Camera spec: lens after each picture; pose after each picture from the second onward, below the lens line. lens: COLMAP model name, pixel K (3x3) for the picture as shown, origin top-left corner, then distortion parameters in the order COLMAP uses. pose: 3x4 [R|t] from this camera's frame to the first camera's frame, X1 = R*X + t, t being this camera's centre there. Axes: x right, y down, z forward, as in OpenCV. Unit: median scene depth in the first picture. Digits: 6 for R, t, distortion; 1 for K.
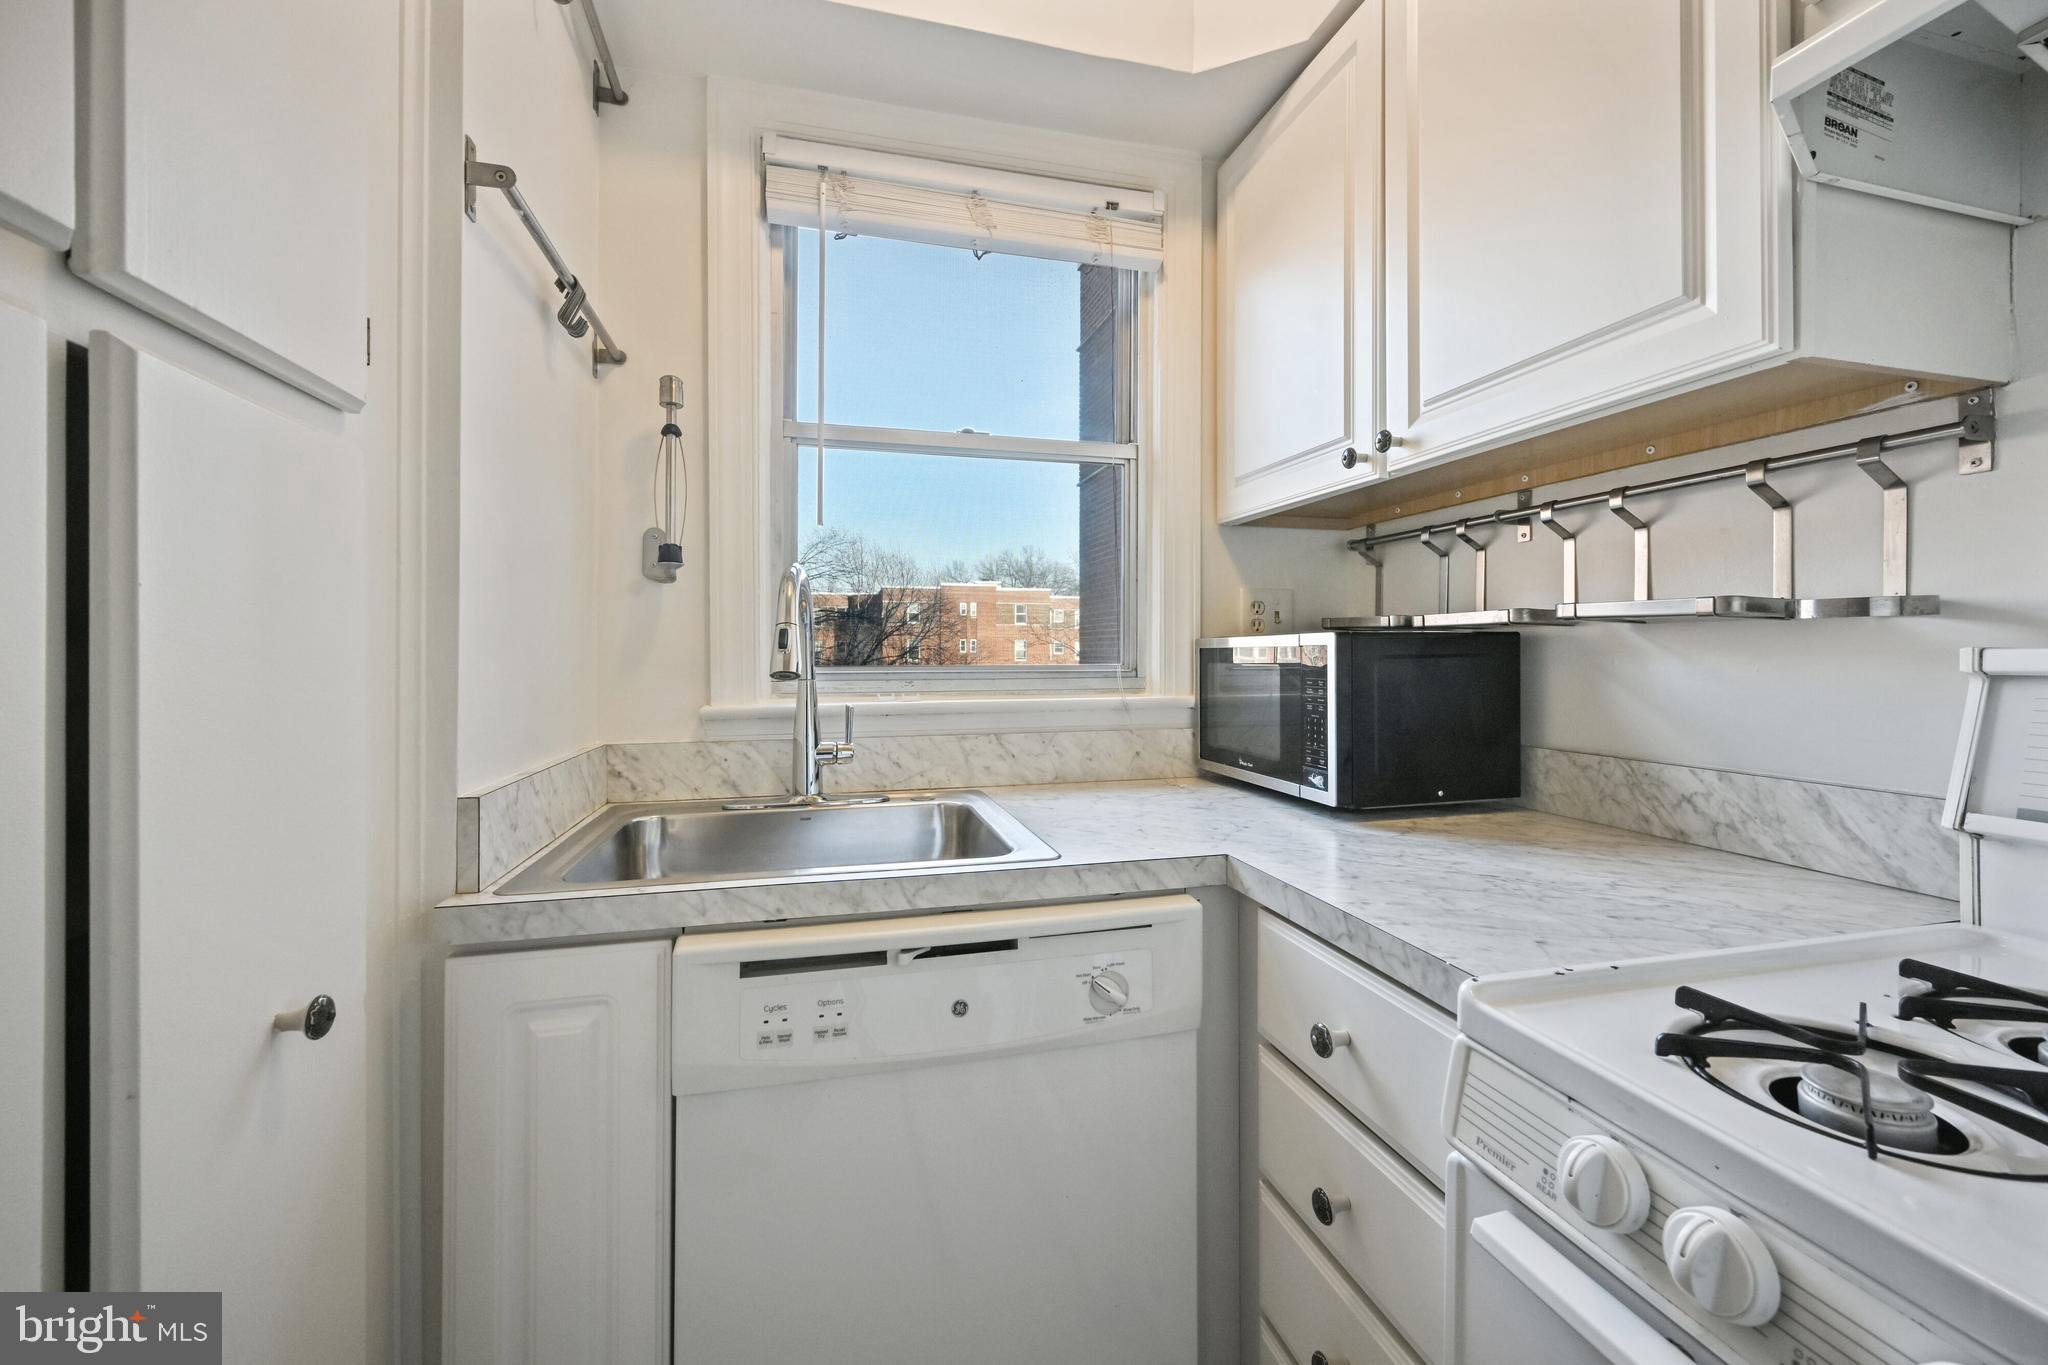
lens RADIAL K [[842.5, 0, 1022.6], [0, 842.5, 654.8], [0, 0, 1]] dist [0.000249, 0.000412]
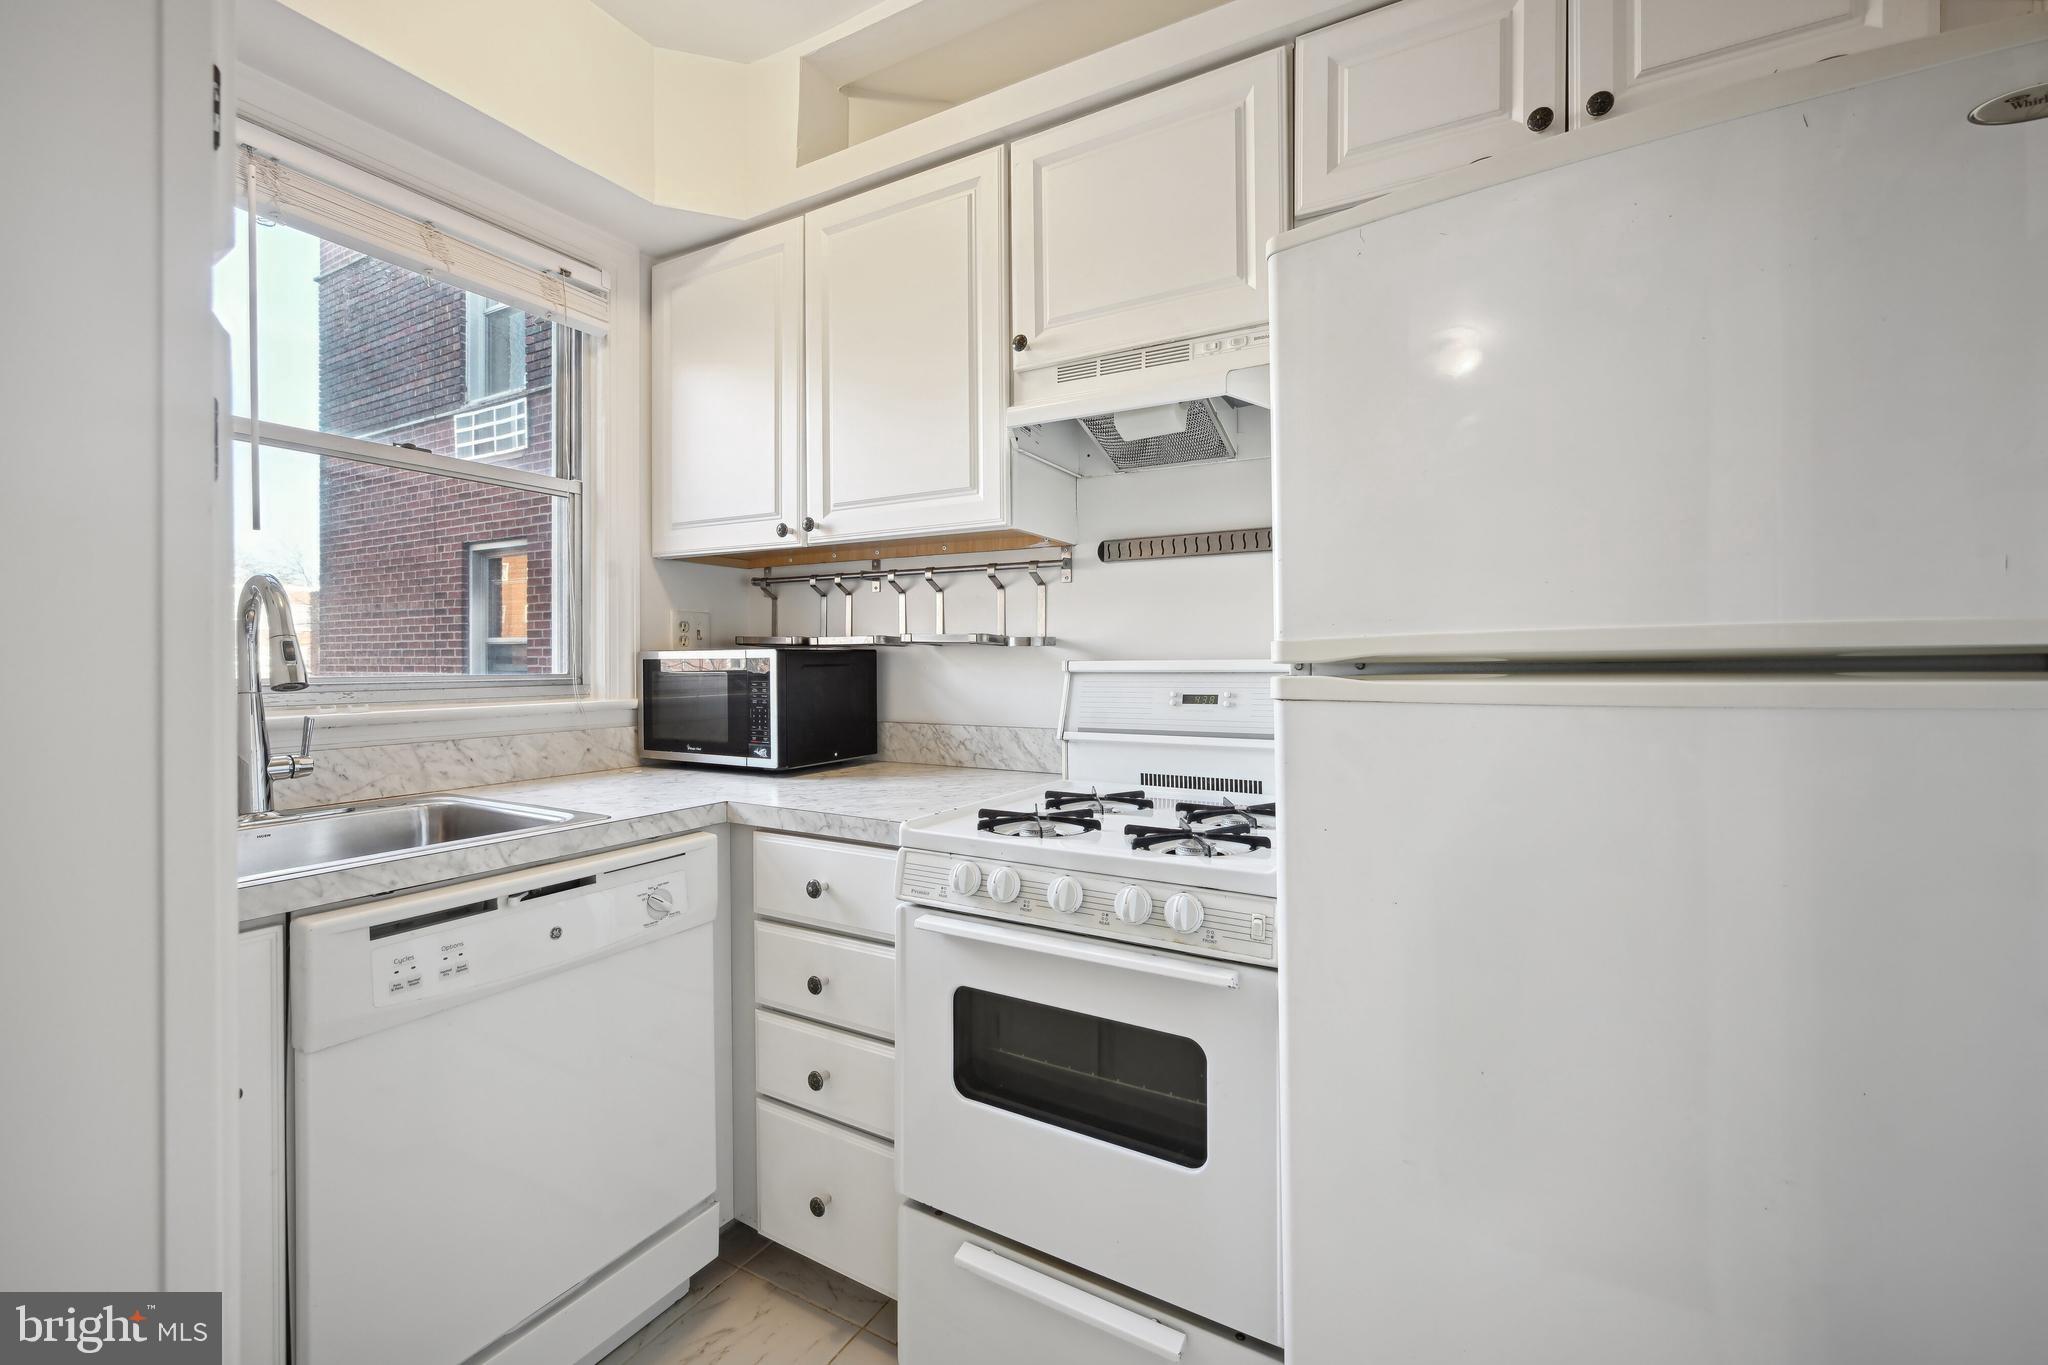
lens RADIAL K [[842.5, 0, 1022.6], [0, 842.5, 654.8], [0, 0, 1]] dist [0.000249, 0.000412]
pose [[0.703039, 0.004915, 0.711134, -0.369313], [0.002935, 0.999948, -0.009813, -0.001212], [-0.711145, 0.008986, 0.702988, -0.333317]]
